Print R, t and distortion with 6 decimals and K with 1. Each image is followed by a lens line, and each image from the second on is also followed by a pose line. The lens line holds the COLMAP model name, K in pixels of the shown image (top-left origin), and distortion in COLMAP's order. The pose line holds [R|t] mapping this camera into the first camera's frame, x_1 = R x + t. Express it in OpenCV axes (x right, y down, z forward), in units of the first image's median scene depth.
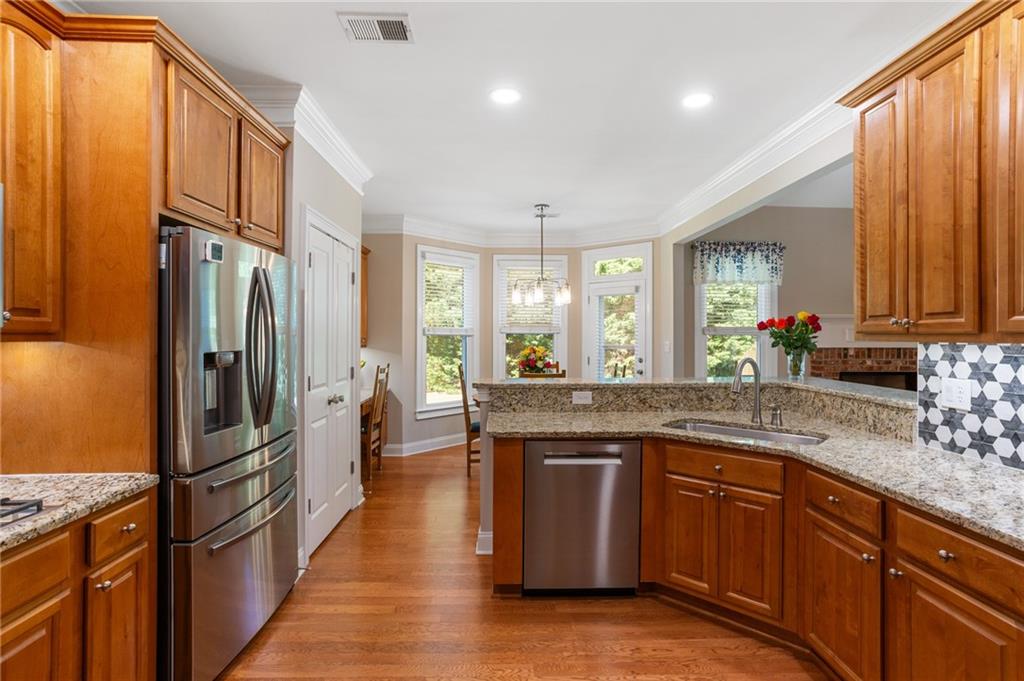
lens RADIAL K [[503.9, 0, 512.6], [0, 503.9, 335.0], [0, 0, 1]] dist [-0.055503, 0.035745]
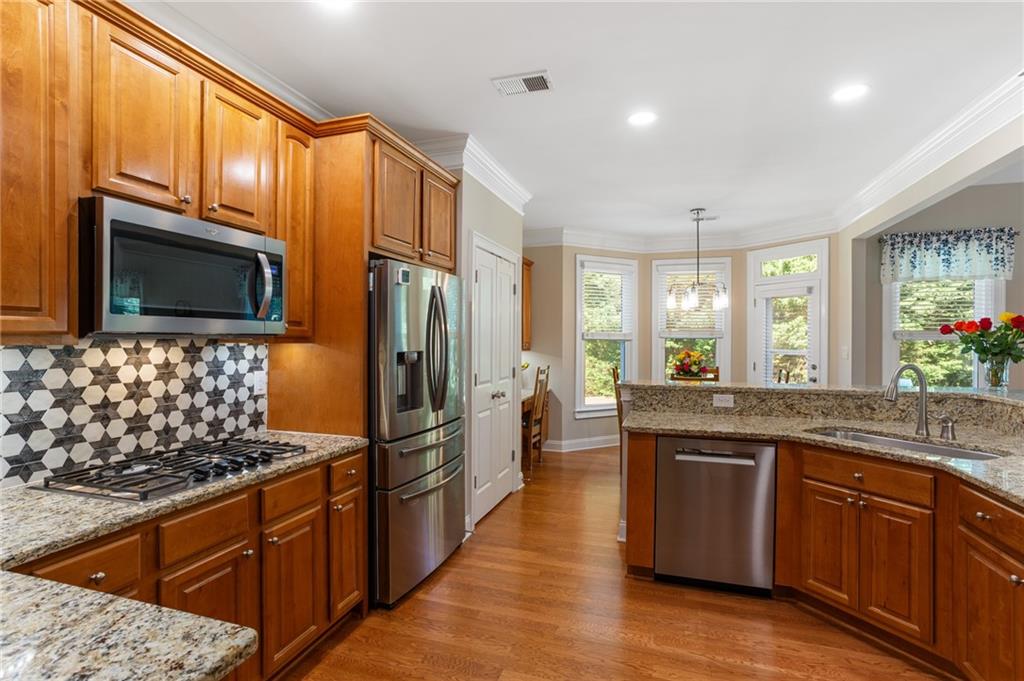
lens RADIAL K [[499.9, 0, 506.3], [0, 499.9, 340.7], [0, 0, 1]] dist [-0.058111, 0.035579]
pose [[0.940389, 0.002063, -0.340095, 0.078761], [-0.001290, 0.999996, 0.002501, 0.000844], [0.340099, -0.001913, 0.940388, -0.116603]]
